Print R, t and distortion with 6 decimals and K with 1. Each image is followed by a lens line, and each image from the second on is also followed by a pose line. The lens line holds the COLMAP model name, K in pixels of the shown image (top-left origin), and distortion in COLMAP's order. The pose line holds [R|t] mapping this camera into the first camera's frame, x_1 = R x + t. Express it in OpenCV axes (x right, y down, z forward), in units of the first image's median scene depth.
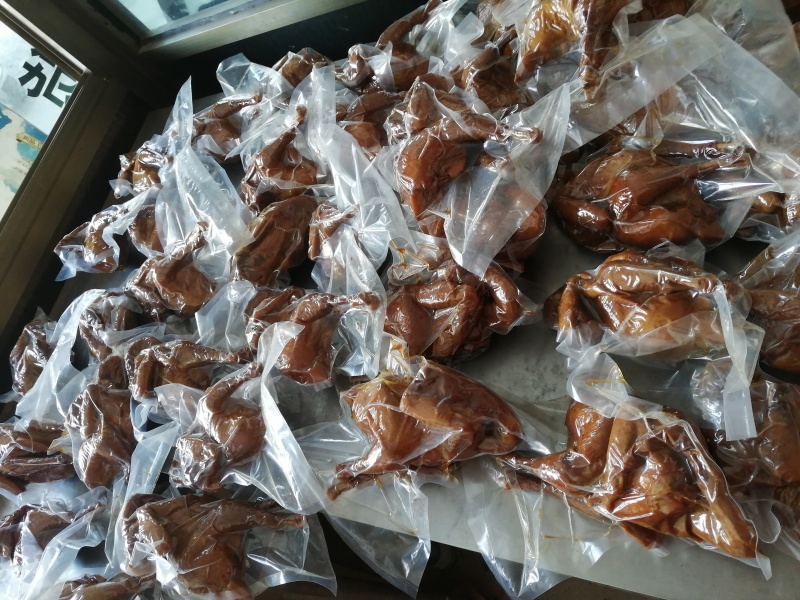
lens RADIAL K [[625.2, 0, 400.0], [0, 625.2, 300.0], [0, 0, 1]] dist [0.004589, -0.011233]
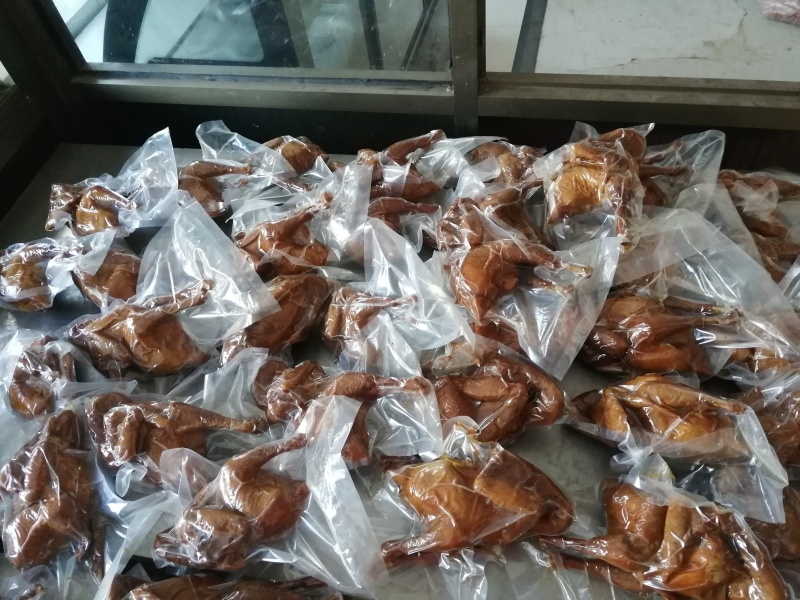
lens RADIAL K [[625.2, 0, 400.0], [0, 625.2, 300.0], [0, 0, 1]] dist [0.004589, -0.011233]
pose [[0.909874, 0.179628, 0.373982, -0.532035], [-0.118794, 0.976469, -0.179991, 0.056938], [-0.397513, 0.119343, 0.909802, 0.012373]]
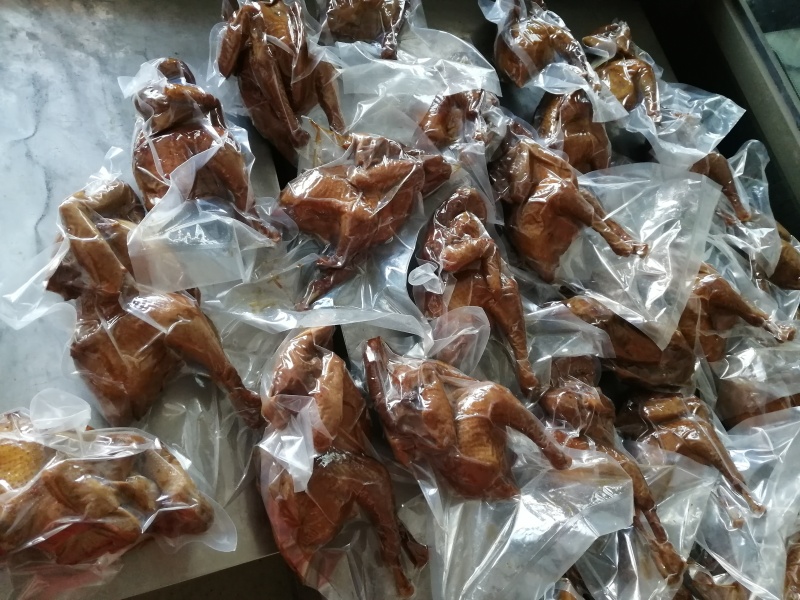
lens RADIAL K [[625.2, 0, 400.0], [0, 625.2, 300.0], [0, 0, 1]] dist [0.004589, -0.011233]
pose [[0.232006, 0.926994, 0.294712, -0.743701], [-0.961926, 0.263648, -0.072027, 0.330563], [-0.144469, -0.266780, 0.952868, 0.363273]]
